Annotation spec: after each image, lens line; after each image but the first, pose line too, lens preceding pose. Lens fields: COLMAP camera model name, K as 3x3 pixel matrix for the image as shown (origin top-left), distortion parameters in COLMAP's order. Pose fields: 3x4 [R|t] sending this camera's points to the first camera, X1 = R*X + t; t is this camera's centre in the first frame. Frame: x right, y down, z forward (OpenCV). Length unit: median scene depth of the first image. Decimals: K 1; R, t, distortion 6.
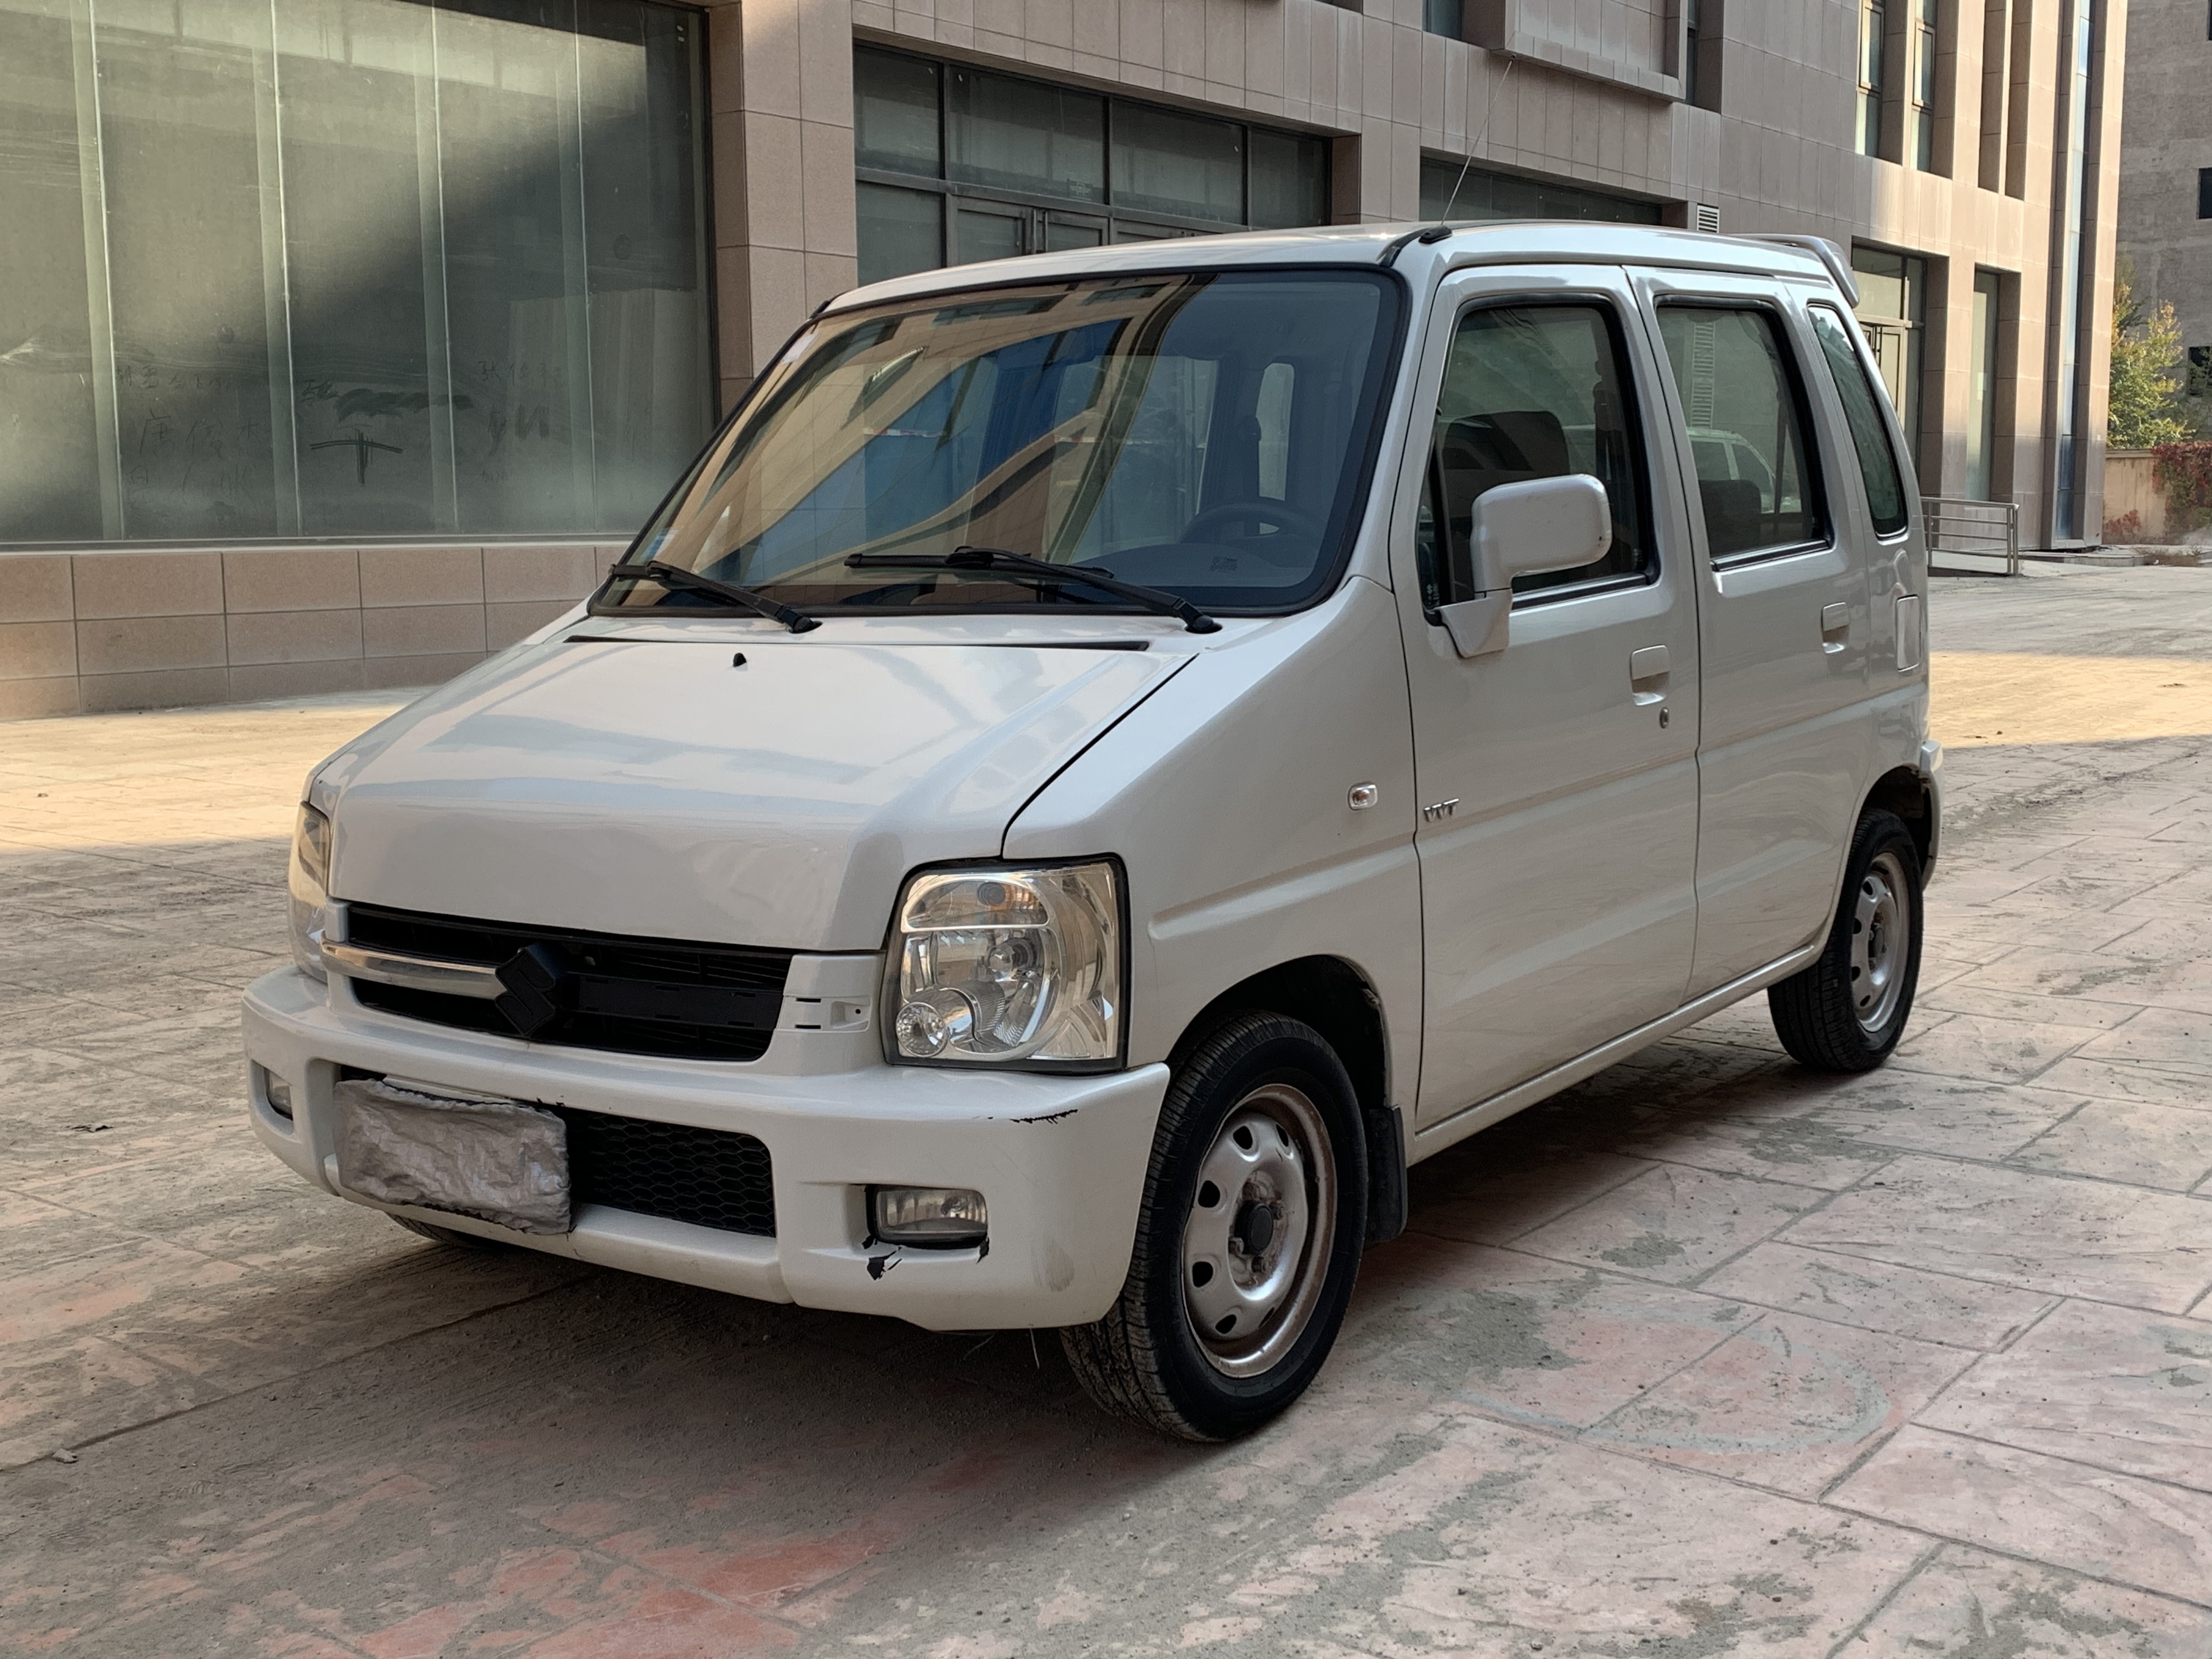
lens RADIAL K [[2394.8, 0, 1106.0], [0, 2394.8, 829.5], [0, 0, 1]] dist [0.101303, -0.261122]
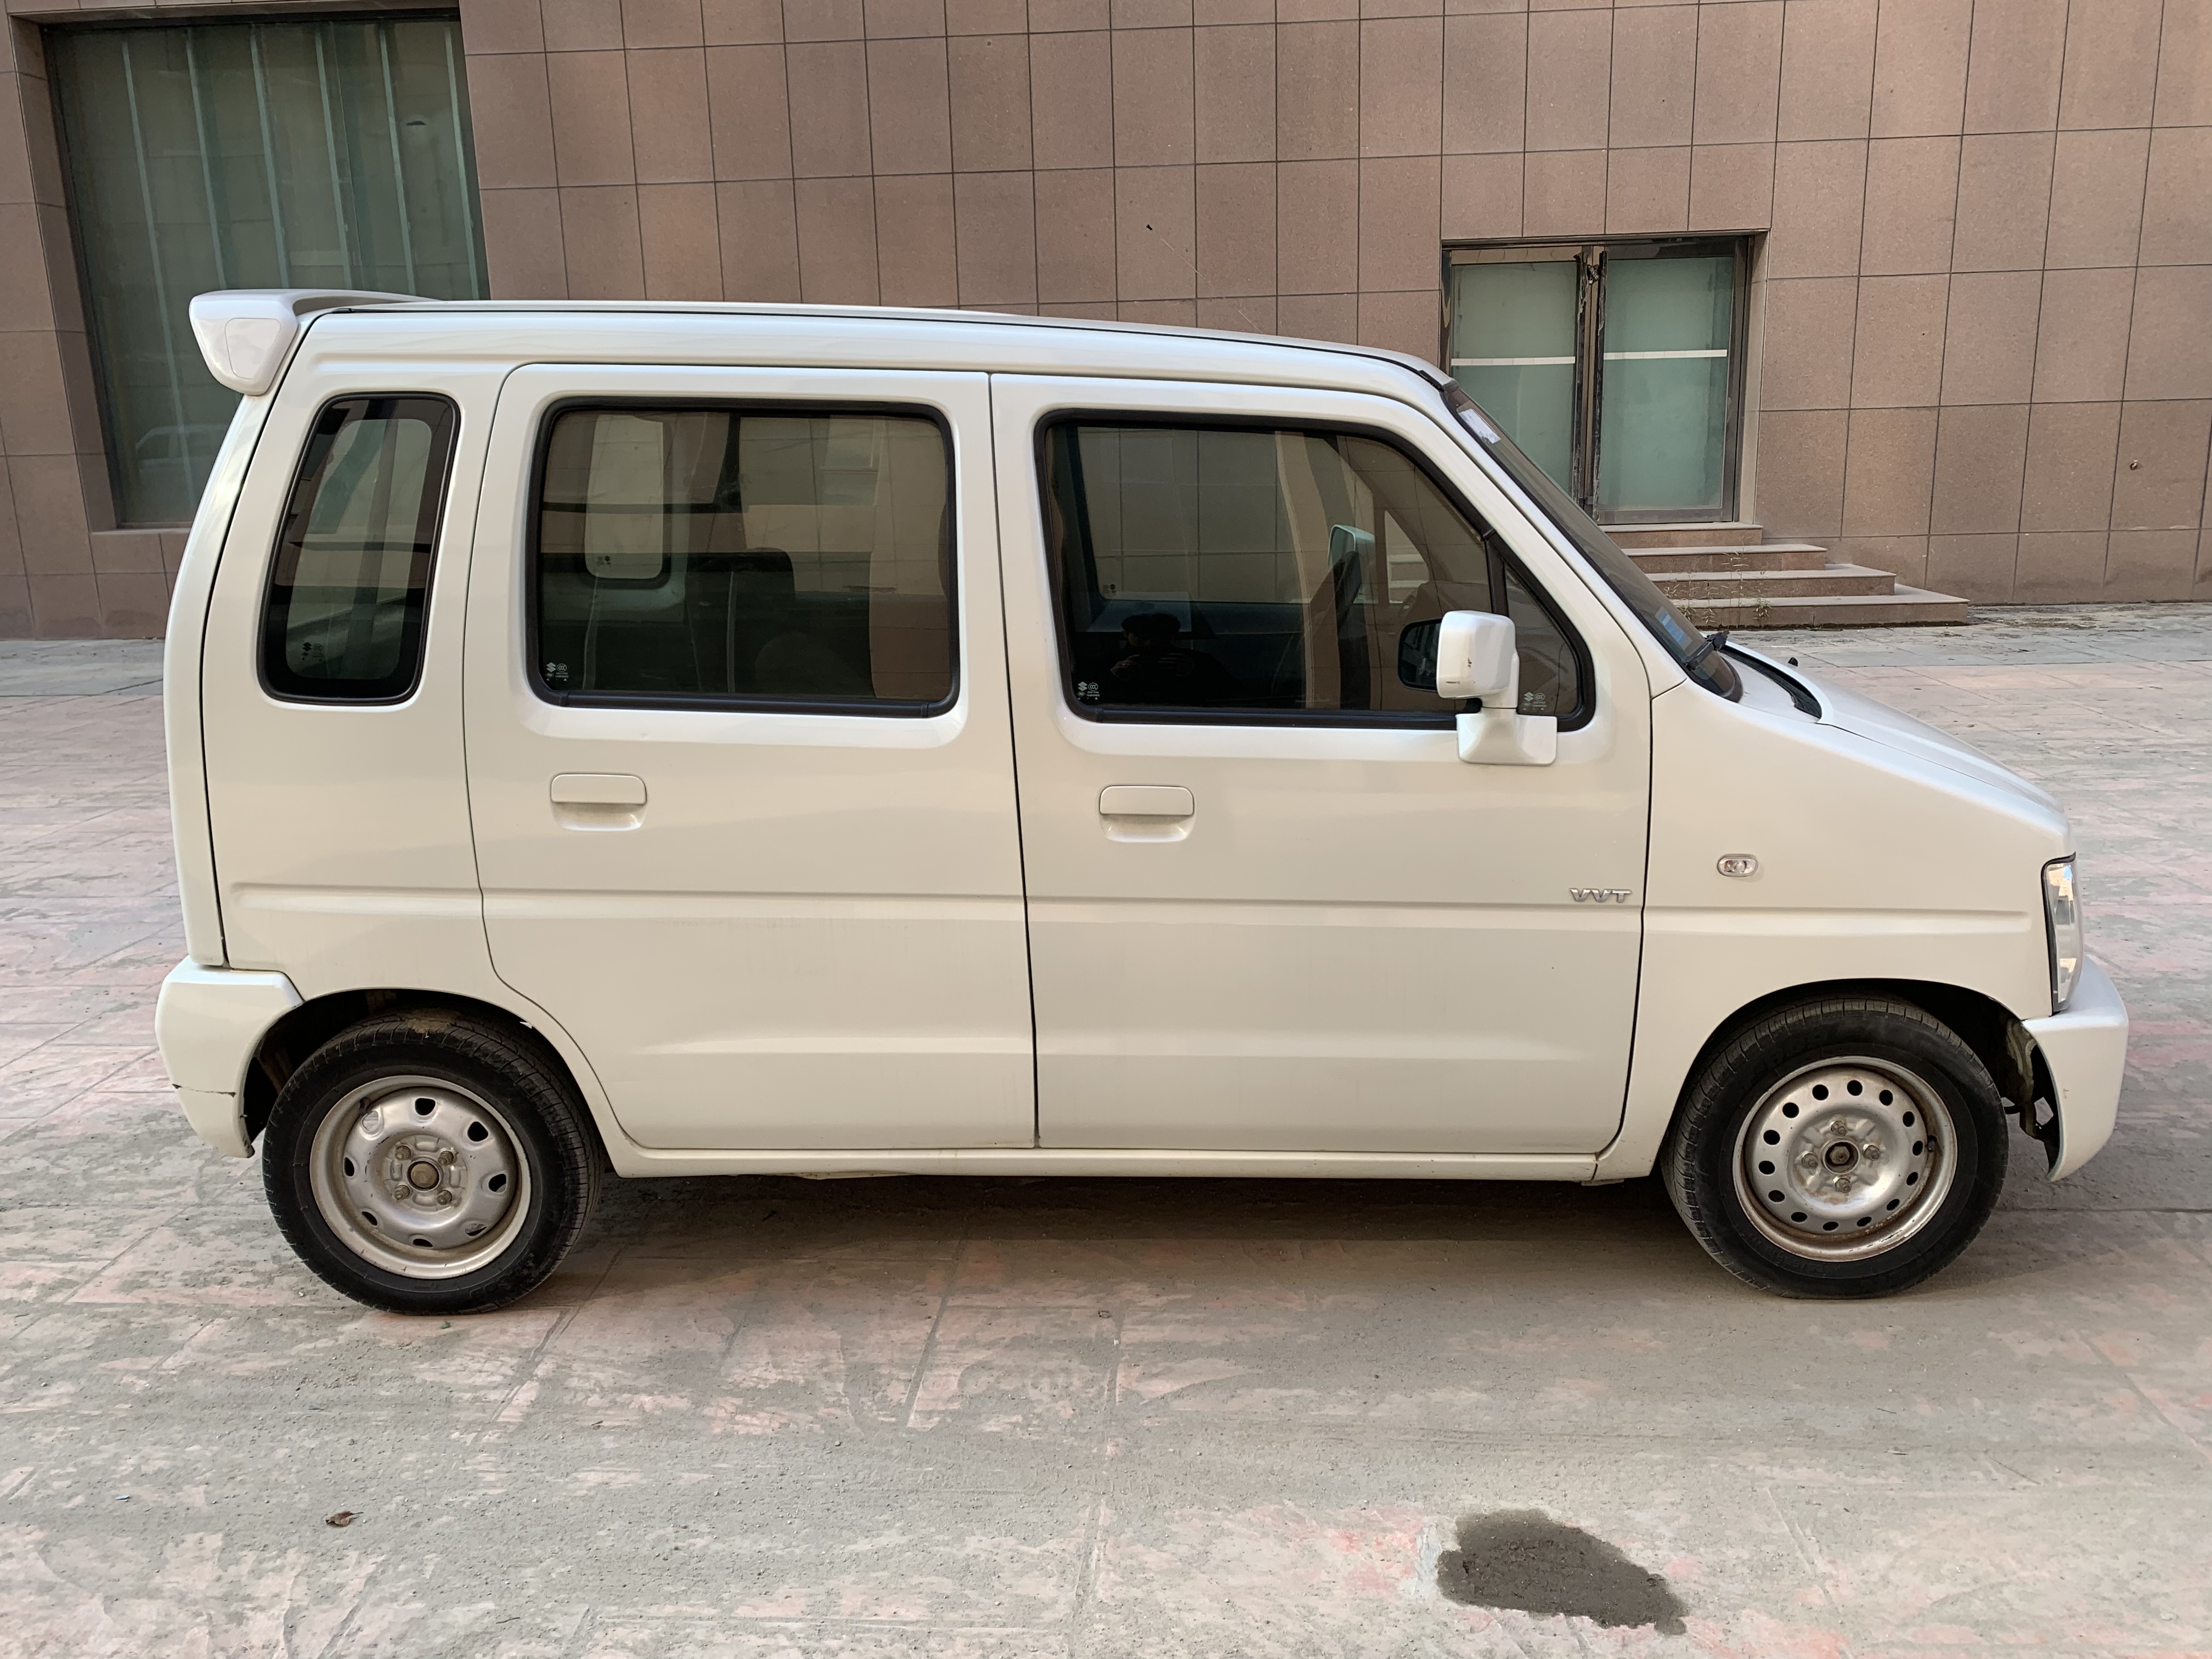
lens RADIAL K [[1690.0, 0, 1118.7], [0, 1690.0, 826.0], [0, 0, 1]] dist [0.019389, -0.012411]
pose [[-0.569662, -0.168408, 0.804440, -0.793049], [0.139320, 0.944829, 0.296458, -0.352313], [-0.809984, 0.280956, -0.514771, 1.966208]]
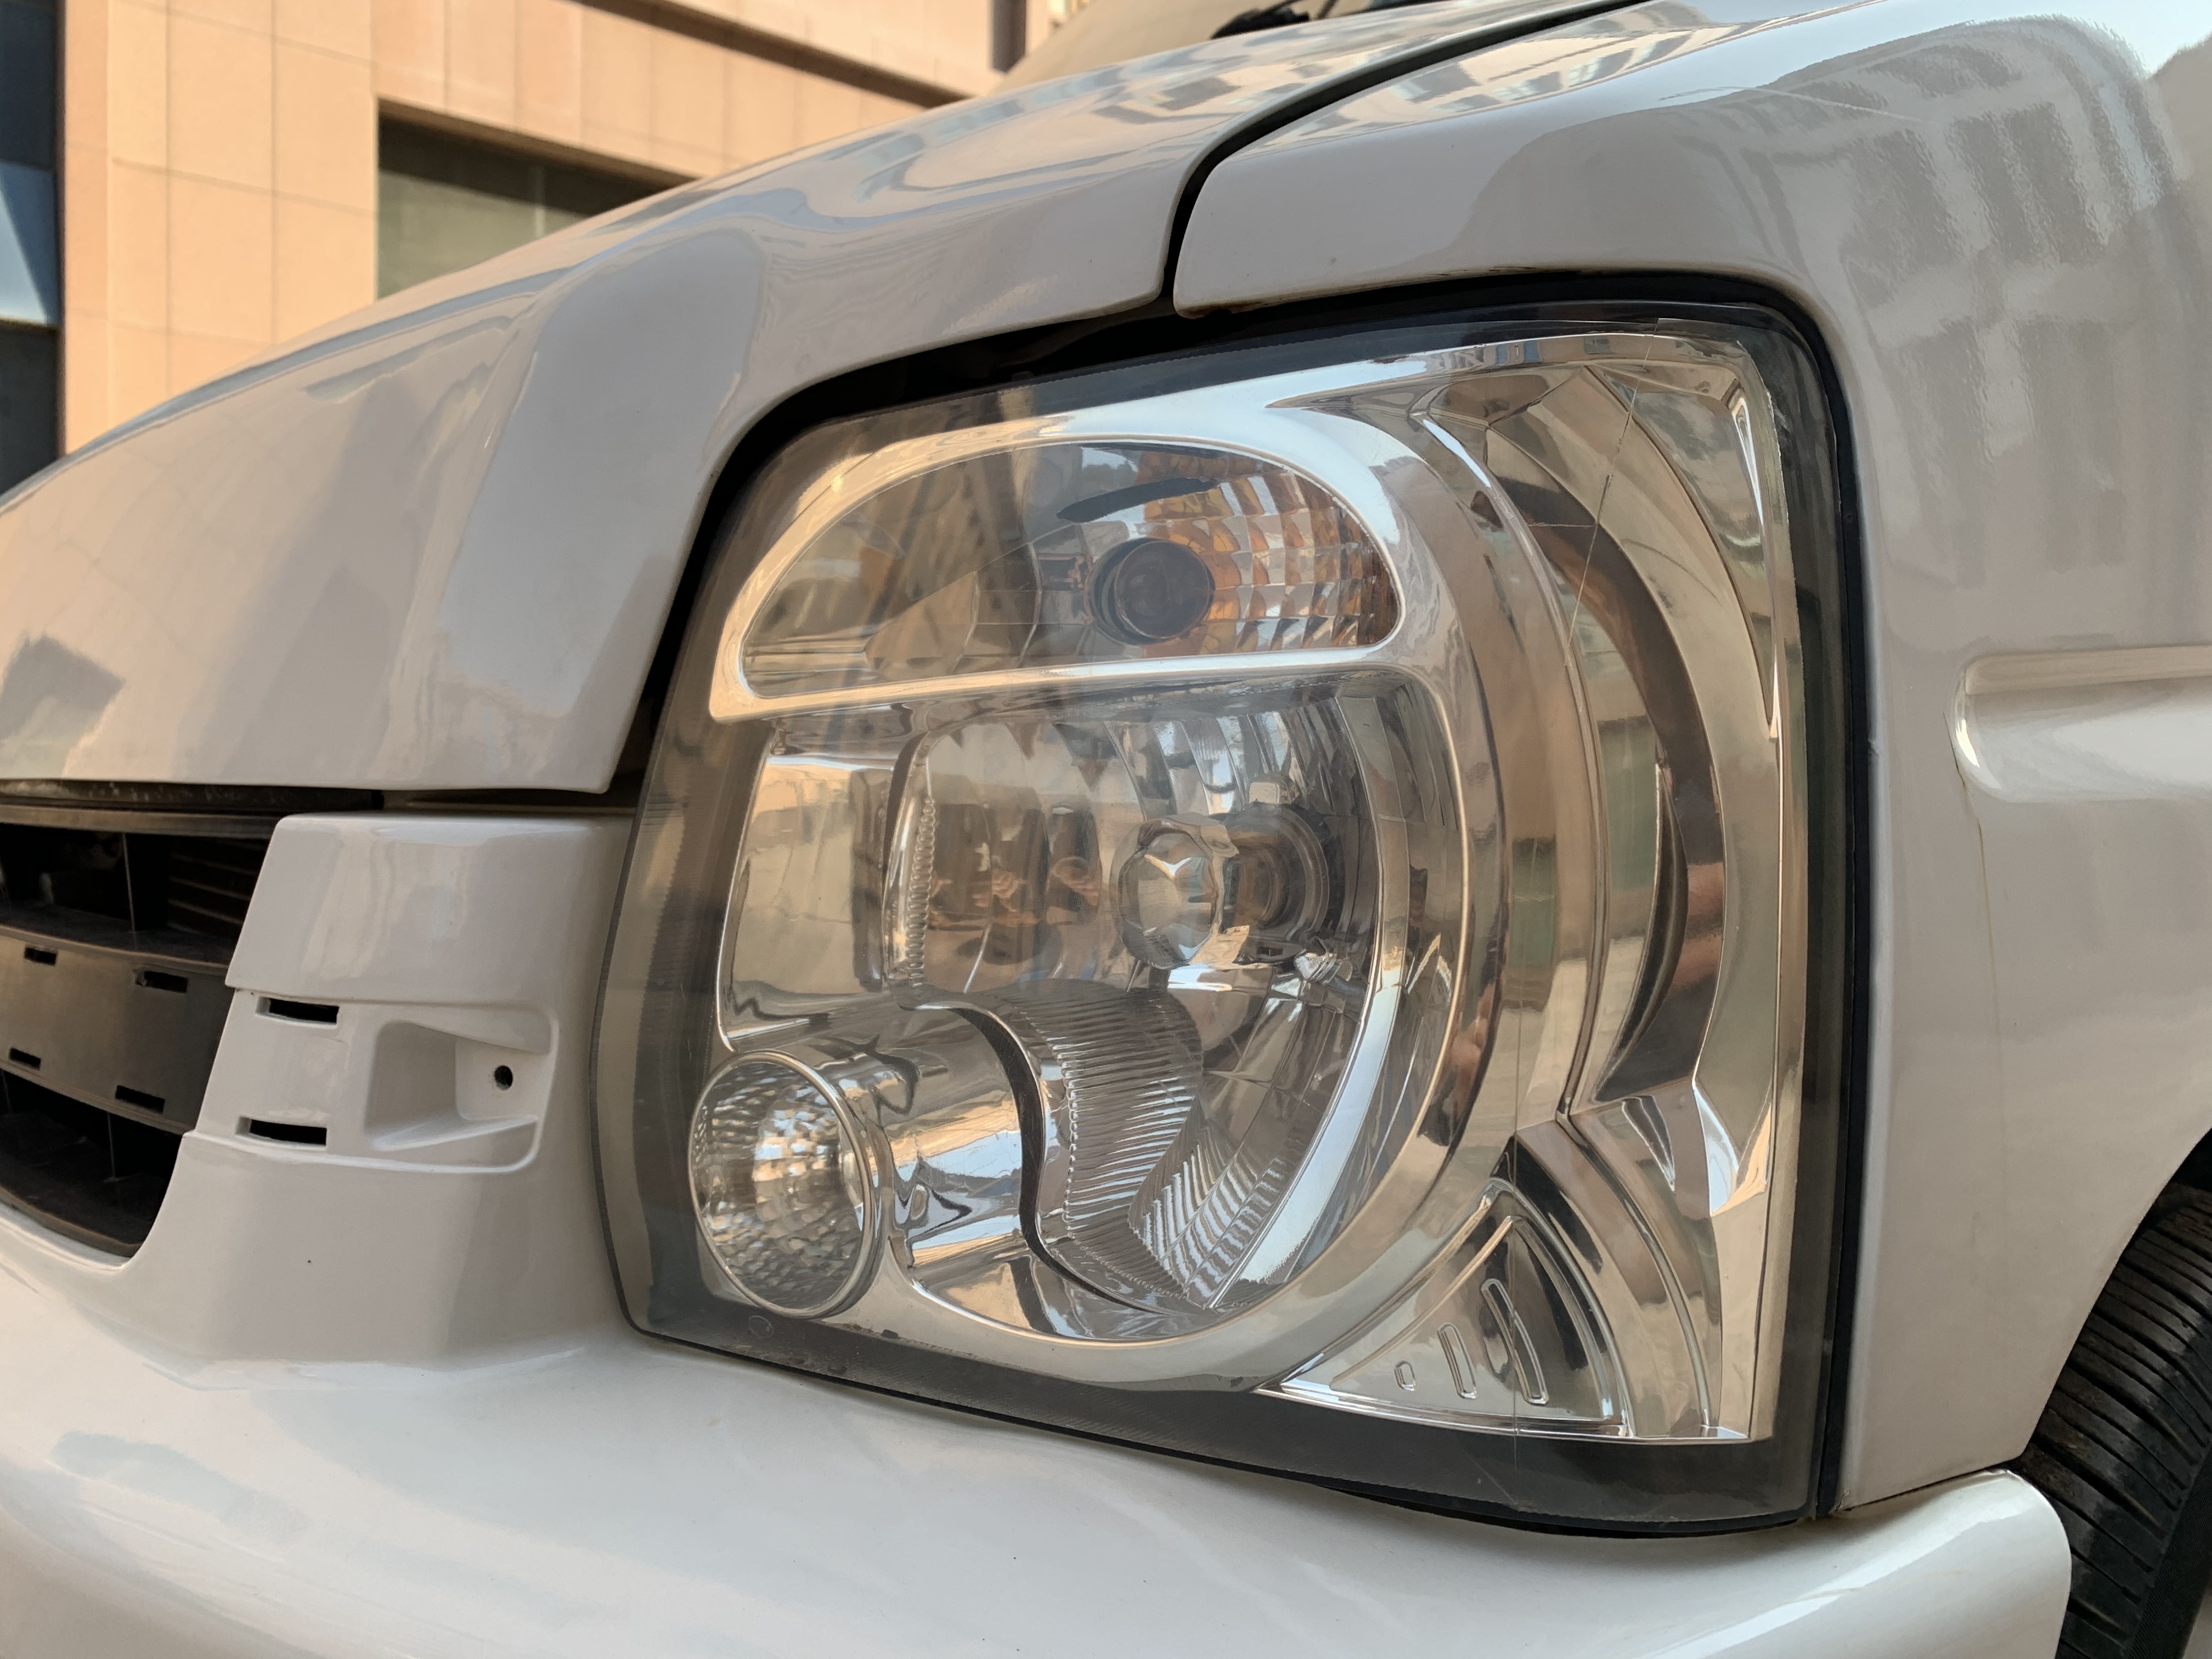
lens RADIAL K [[1690.0, 0, 1118.7], [0, 1690.0, 826.0], [0, 0, 1]] dist [0.019389, -0.012411]
pose [[0.959420, 0.015789, -0.281539, -0.006725], [-0.051040, 0.991663, -0.118319, 0.061216], [0.277324, 0.127887, 0.952227, 0.772506]]
